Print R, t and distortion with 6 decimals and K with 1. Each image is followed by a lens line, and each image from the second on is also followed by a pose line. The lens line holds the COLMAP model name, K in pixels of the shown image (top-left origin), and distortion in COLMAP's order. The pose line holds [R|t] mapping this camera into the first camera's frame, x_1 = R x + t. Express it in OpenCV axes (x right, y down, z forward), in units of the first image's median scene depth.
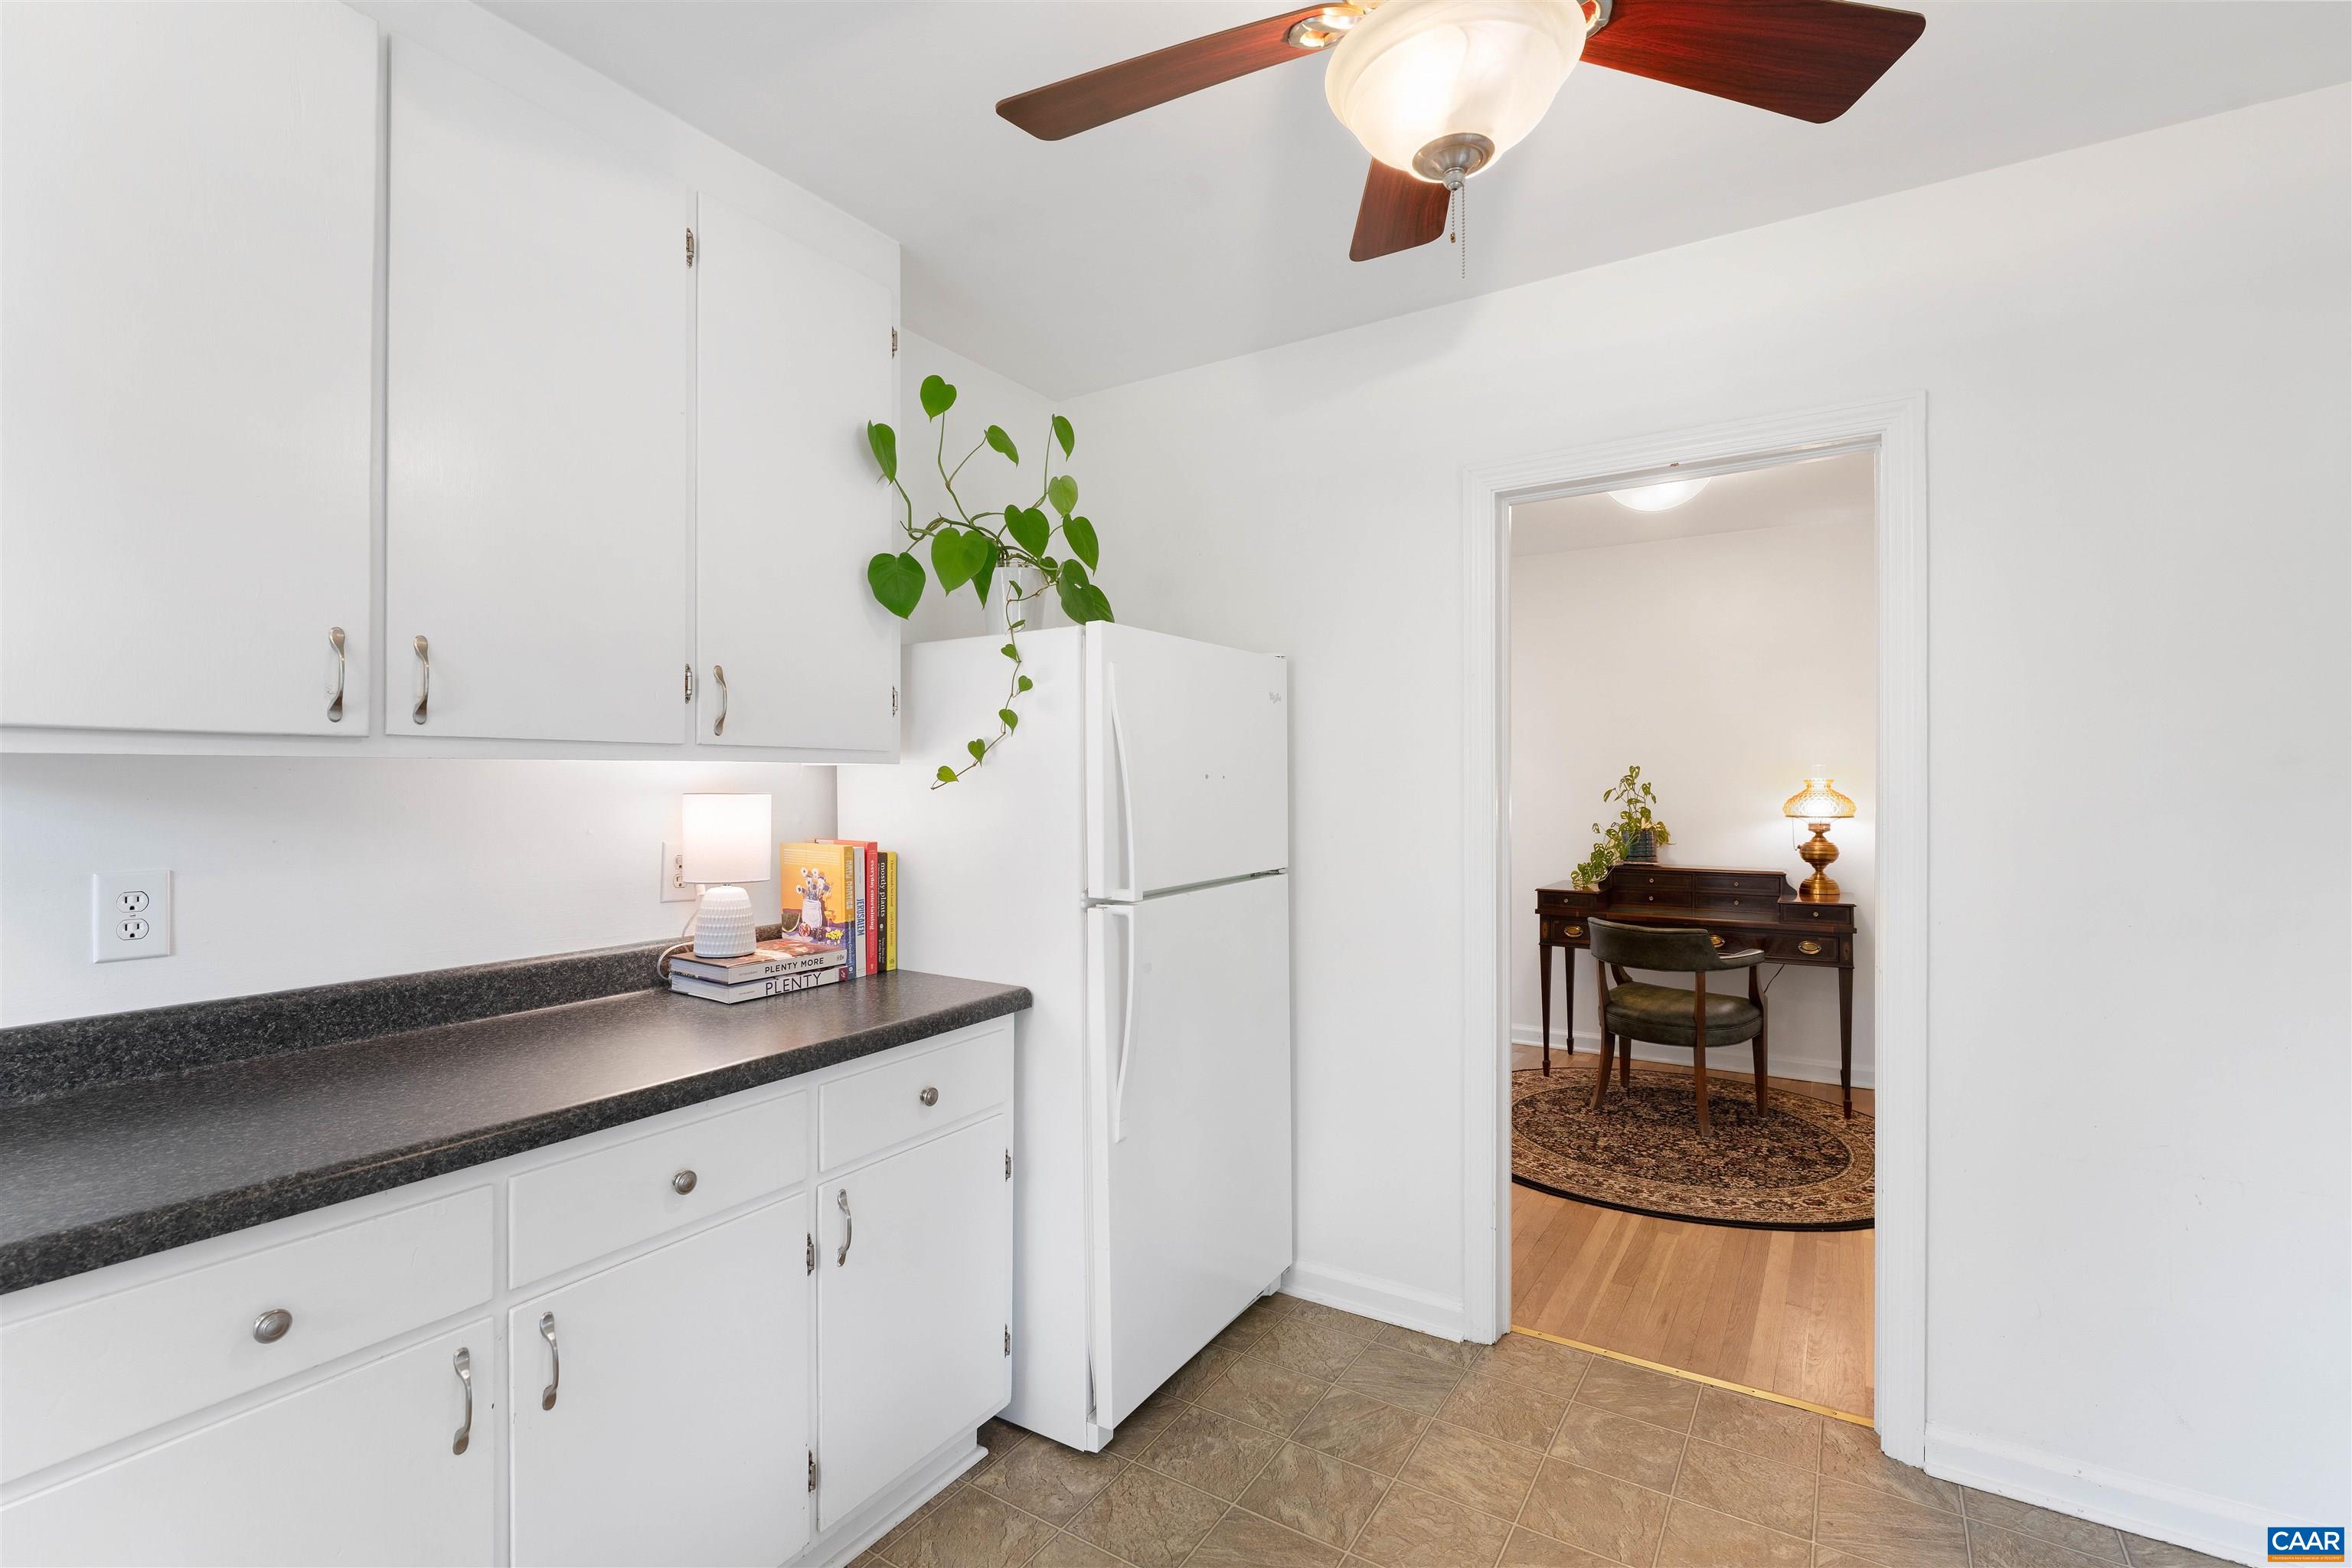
lens RADIAL K [[1071.9, 0, 1174.3], [0, 1071.9, 781.3], [0, 0, 1]] dist [-0.004942, 0.000106]
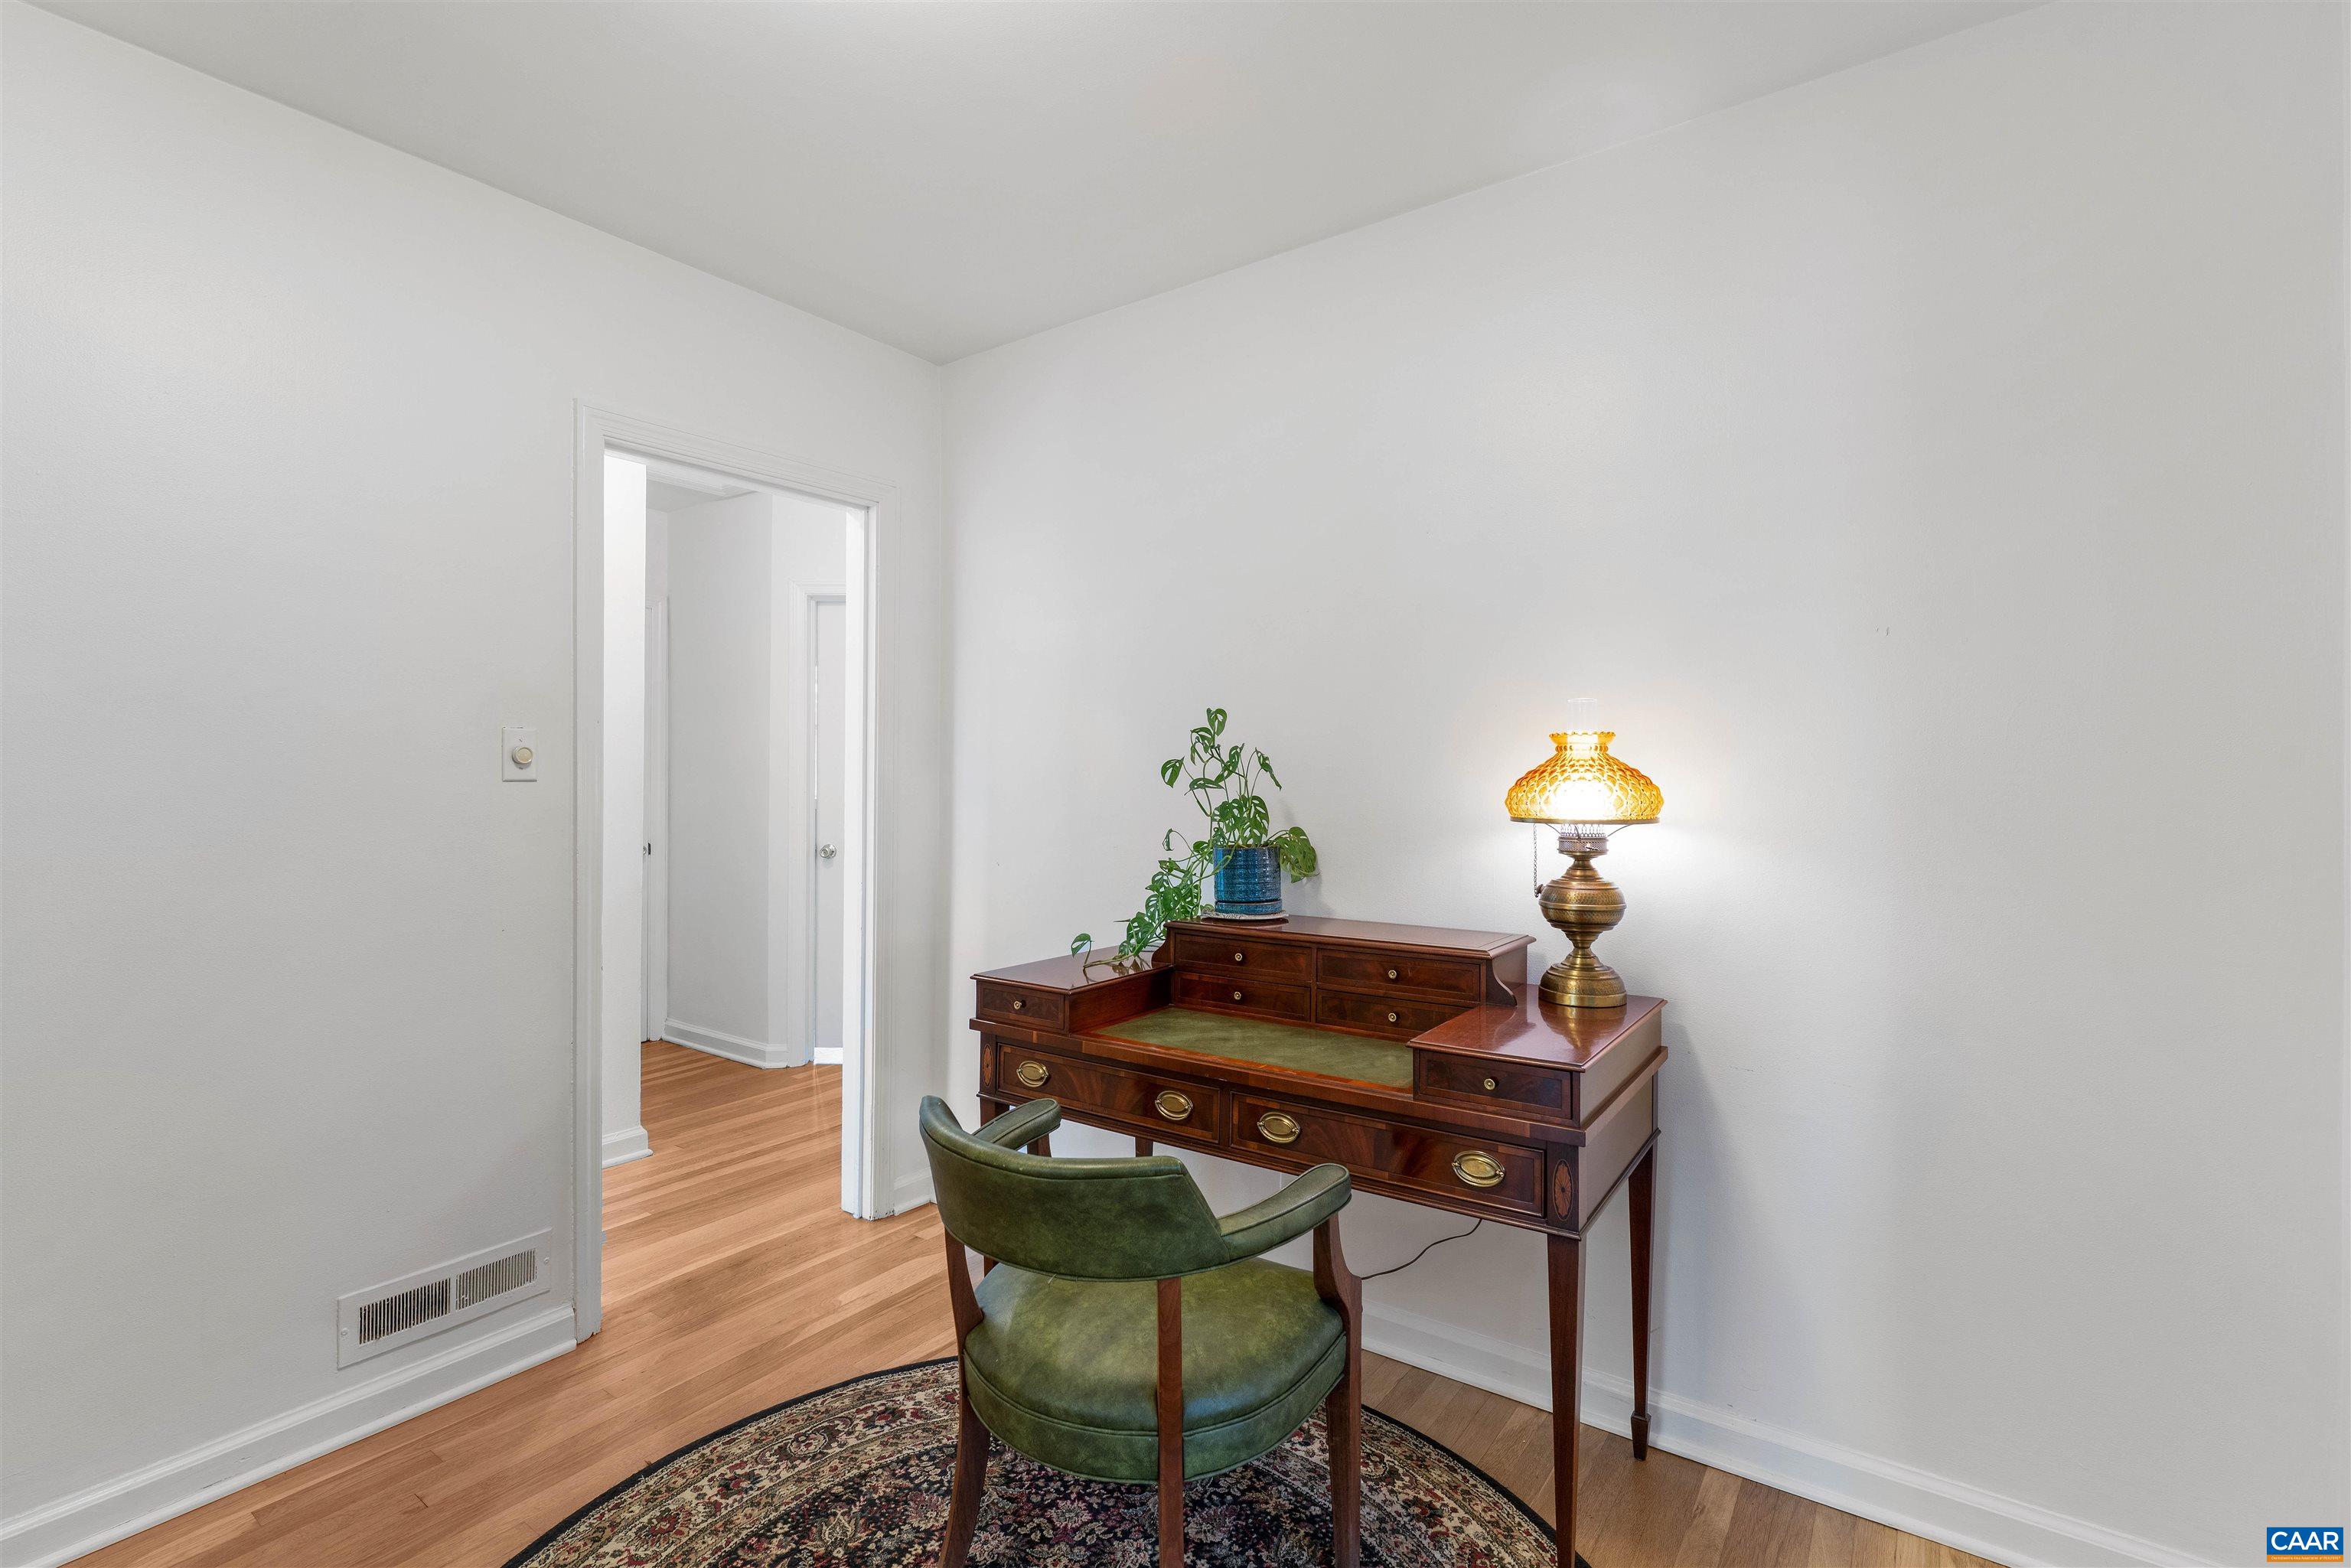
lens RADIAL K [[1071.4, 0, 1177.4], [0, 1071.4, 800.7], [0, 0, 1]] dist [-0.004942, 0.000106]
pose [[0.999020, 0.006419, -0.043784, 0.459834], [-0.005169, 0.999578, 0.028594, 0.013914], [0.043949, -0.028340, 0.998632, 0.567671]]
